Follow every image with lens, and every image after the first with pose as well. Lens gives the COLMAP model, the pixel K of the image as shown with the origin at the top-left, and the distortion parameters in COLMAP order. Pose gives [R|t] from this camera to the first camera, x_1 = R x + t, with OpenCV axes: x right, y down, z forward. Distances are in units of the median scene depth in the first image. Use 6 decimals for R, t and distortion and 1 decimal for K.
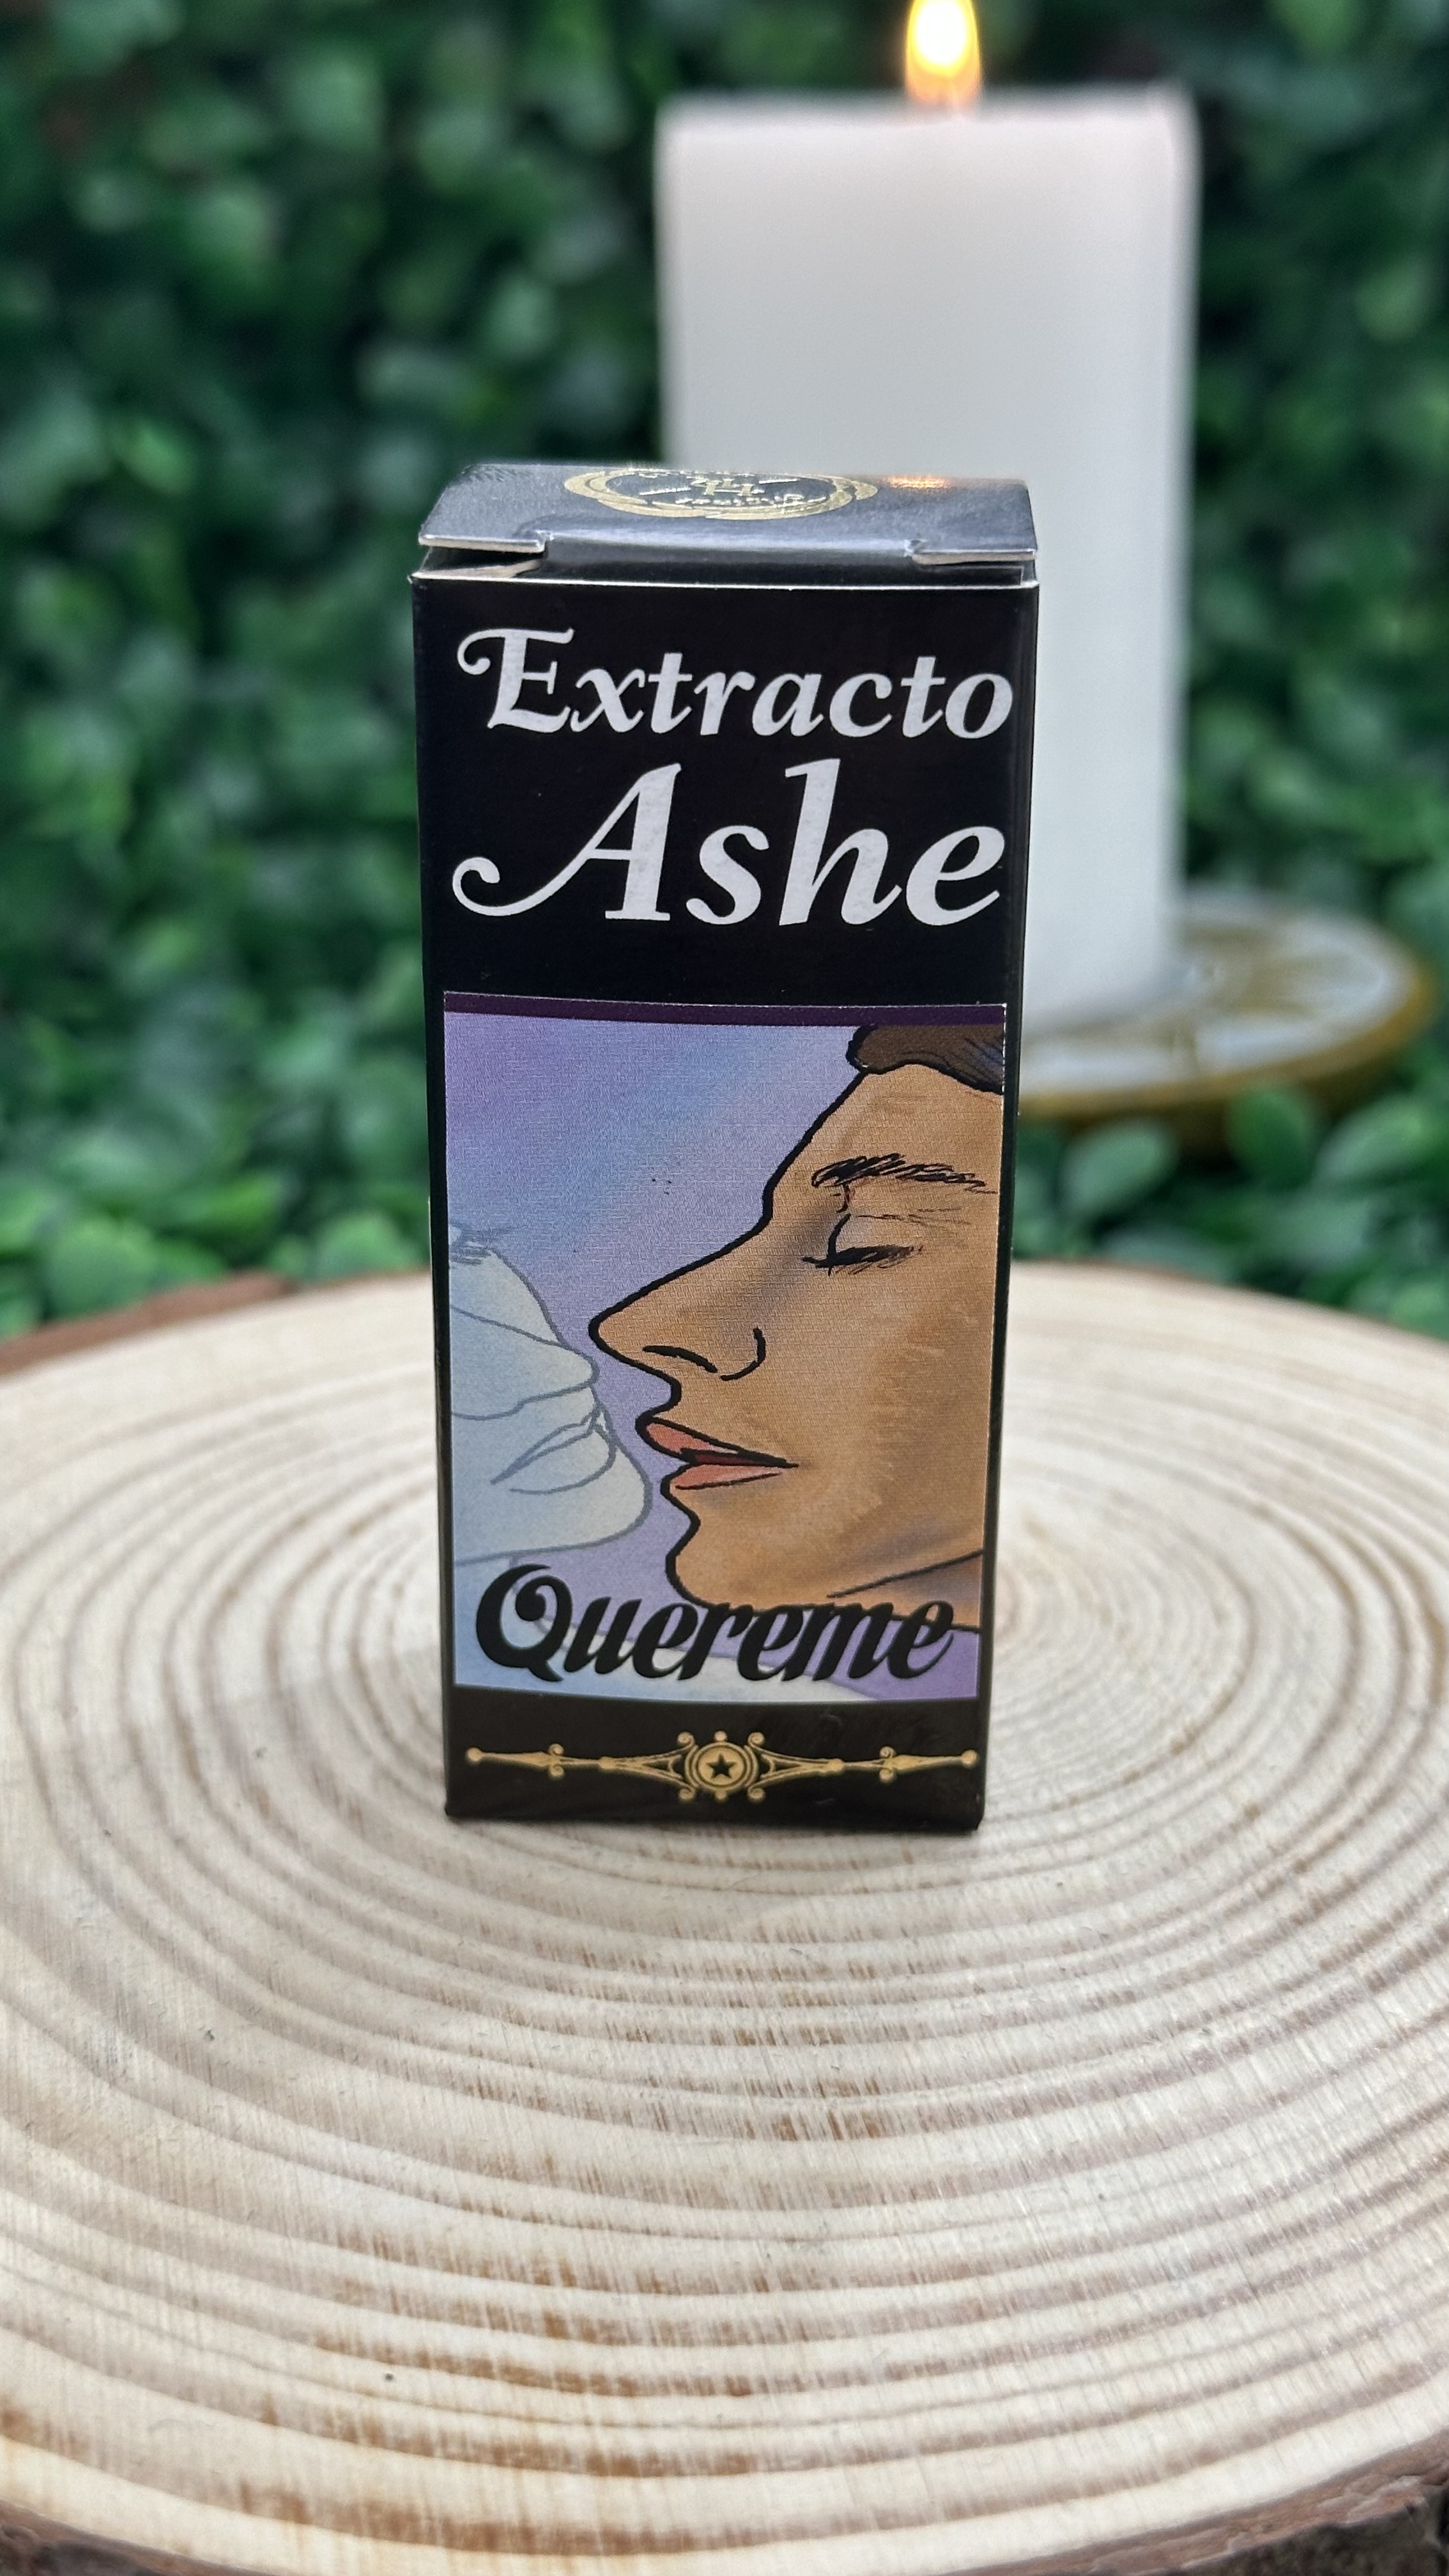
lens RADIAL K [[3743.9, 0, 695.7], [0, 3743.9, 1349.8], [0, 0, 1]] dist [0.071491, 0.000000]
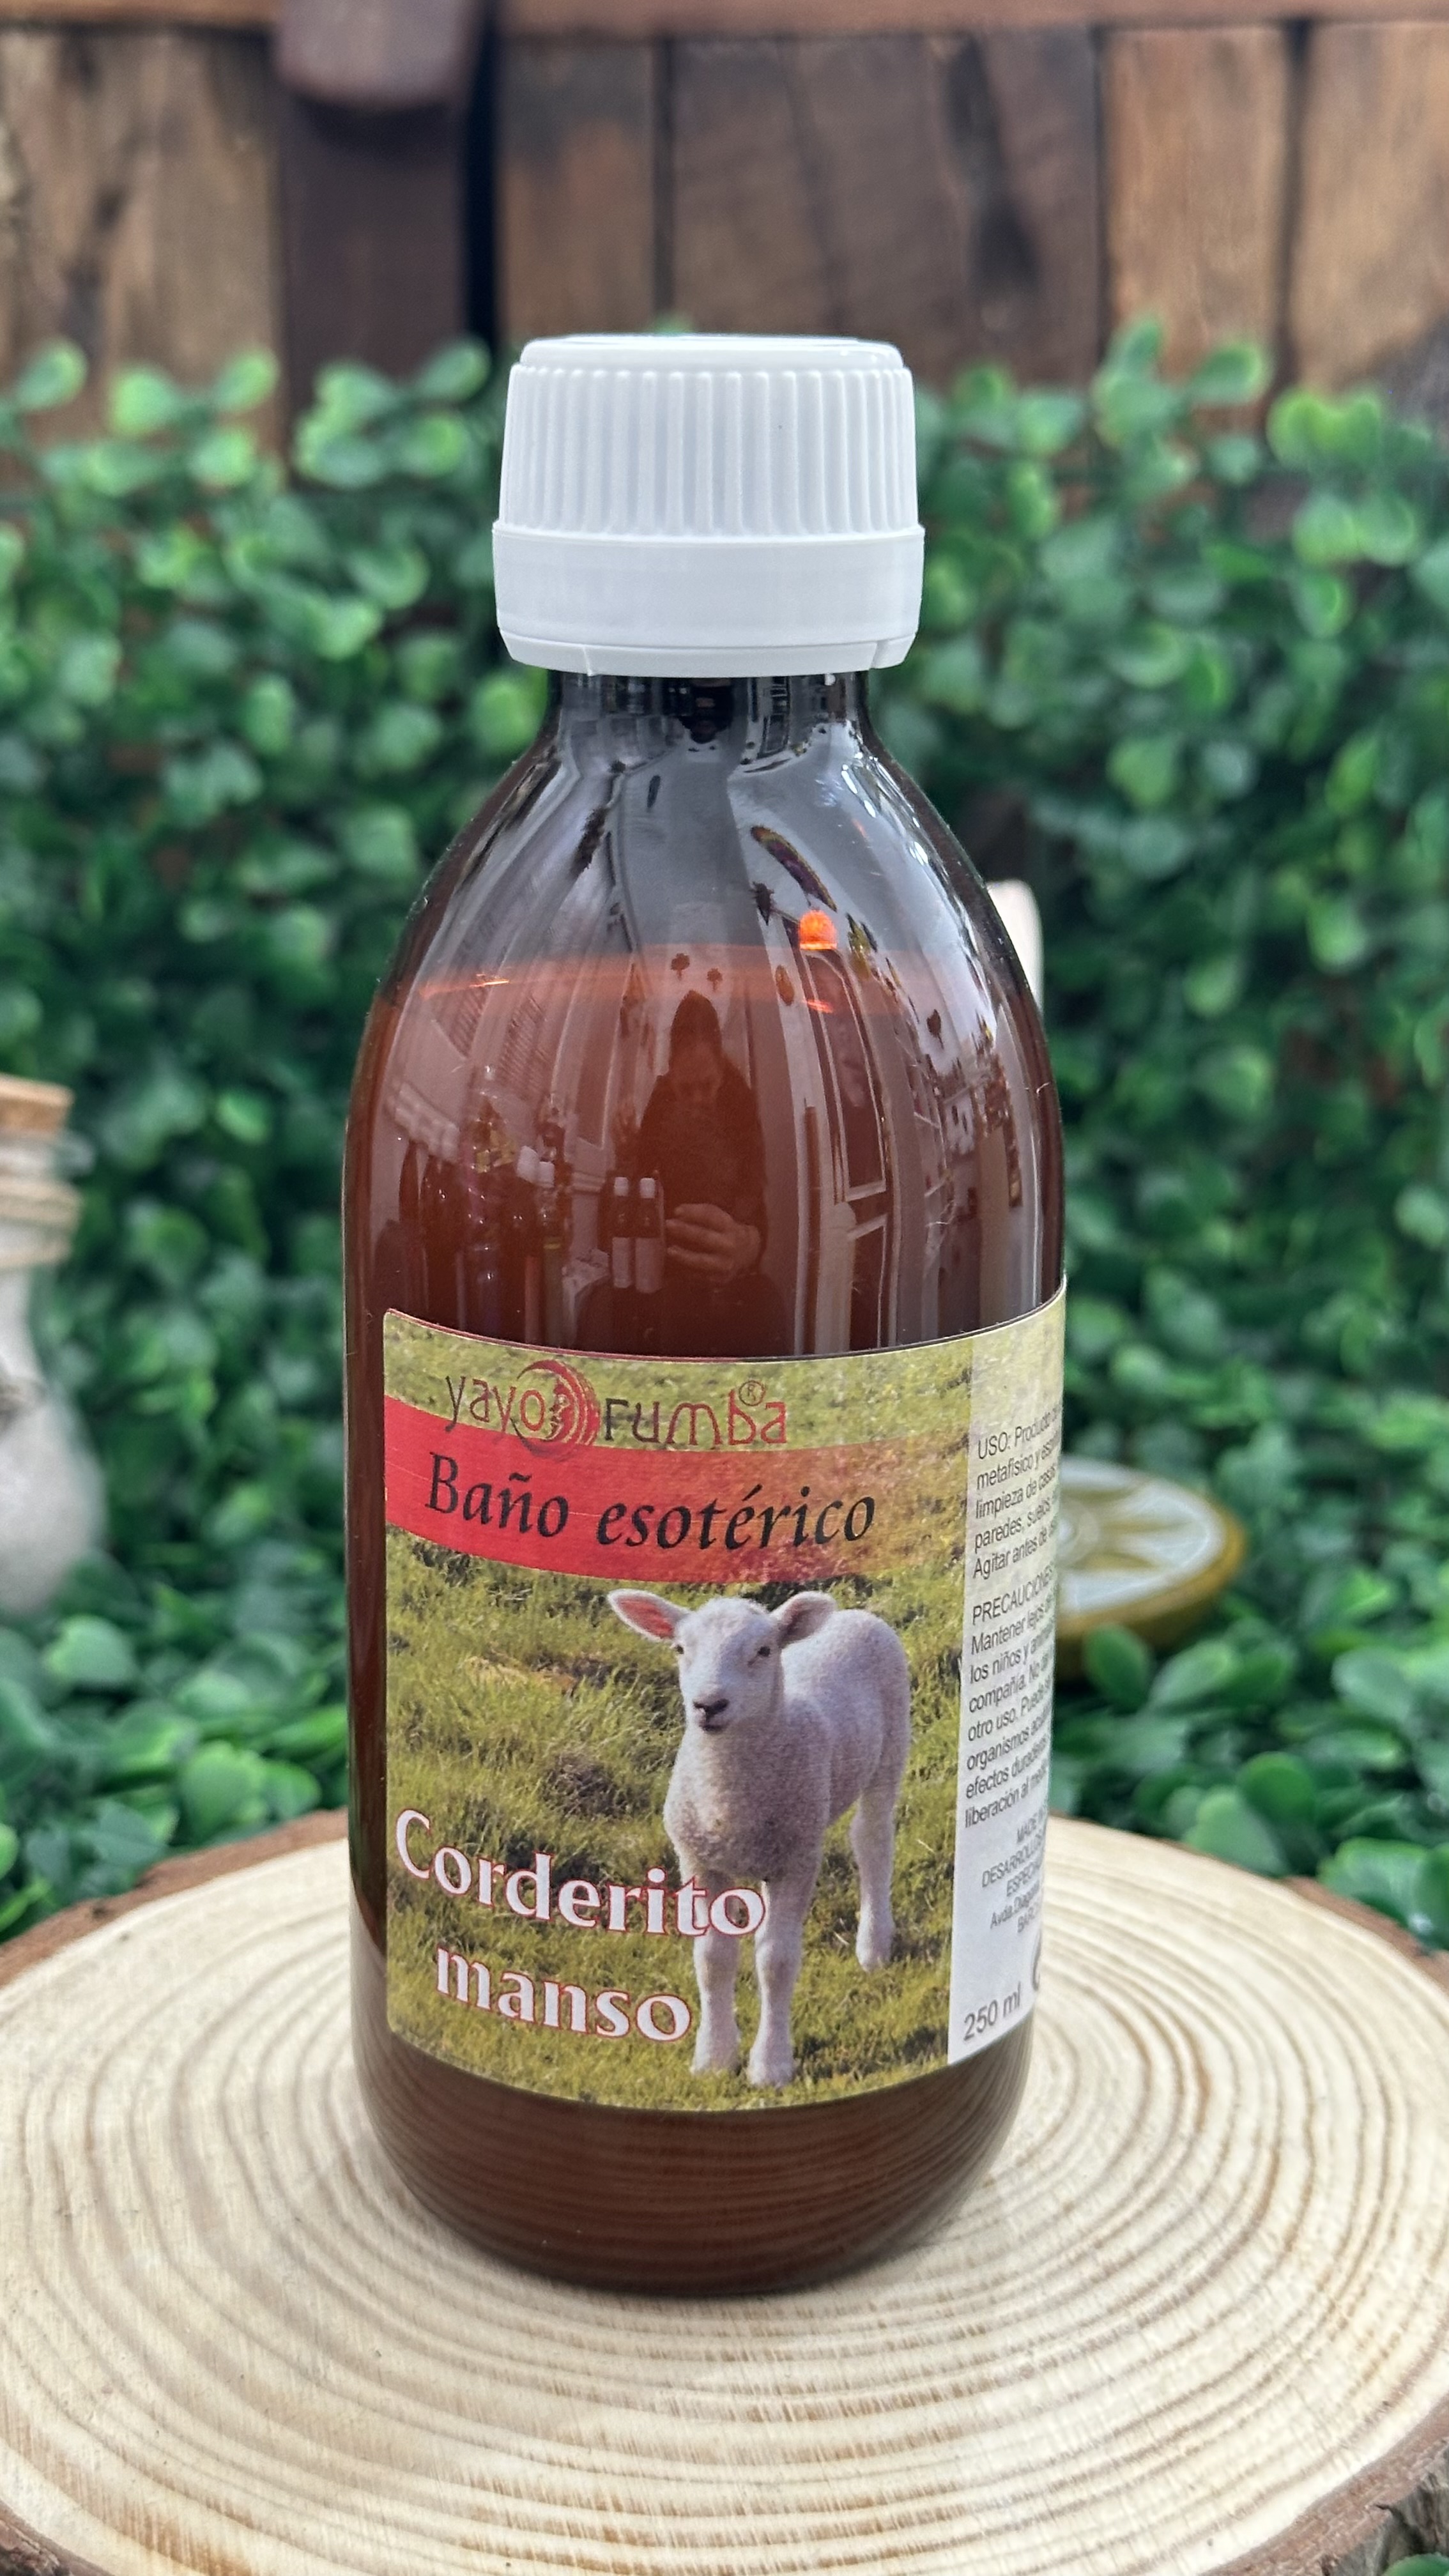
lens RADIAL K [[3743.9, 0, 581.6], [0, 3743.9, 1146.5], [0, 0, 1]] dist [0.071491, 0.000000]
pose [[0.999871, -0.004253, -0.015461, -0.020042], [0.001686, 0.986728, -0.162373, -0.053124], [0.015947, 0.162326, 0.986608, -0.590516]]
